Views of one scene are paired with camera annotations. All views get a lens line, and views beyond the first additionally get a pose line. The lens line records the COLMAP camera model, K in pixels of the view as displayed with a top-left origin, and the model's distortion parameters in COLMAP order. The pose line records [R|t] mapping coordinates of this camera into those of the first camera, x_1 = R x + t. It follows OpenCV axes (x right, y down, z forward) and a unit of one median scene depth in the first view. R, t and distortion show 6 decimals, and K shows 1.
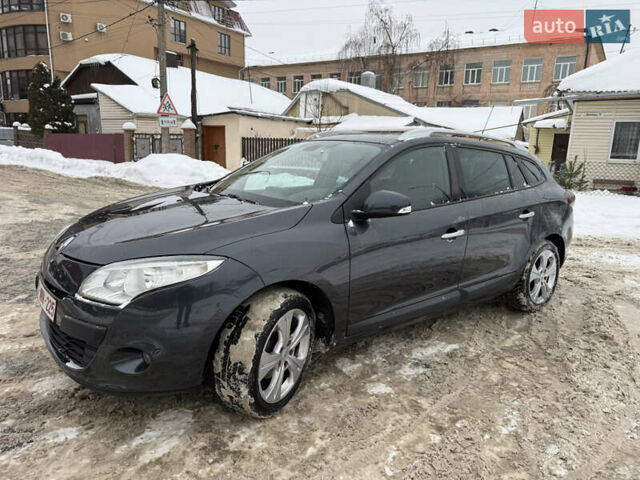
lens RADIAL K [[464.0, 0, 319.5], [0, 464.0, 241.1], [0, 0, 1]] dist [0.022780, -0.013919]
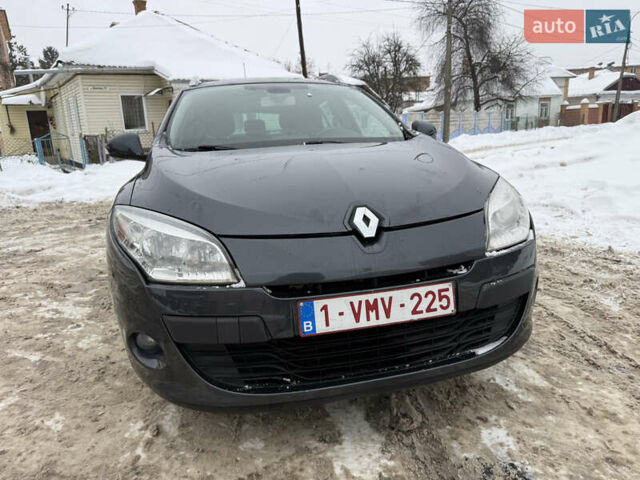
lens RADIAL K [[464.0, 0, 318.4], [0, 464.0, 239.1], [0, 0, 1]] dist [0.022780, -0.013919]
pose [[0.391025, -0.265340, 0.881302, -1.226650], [0.241681, 0.953541, 0.179858, -0.105273], [-0.888082, 0.142665, 0.436987, 0.862266]]
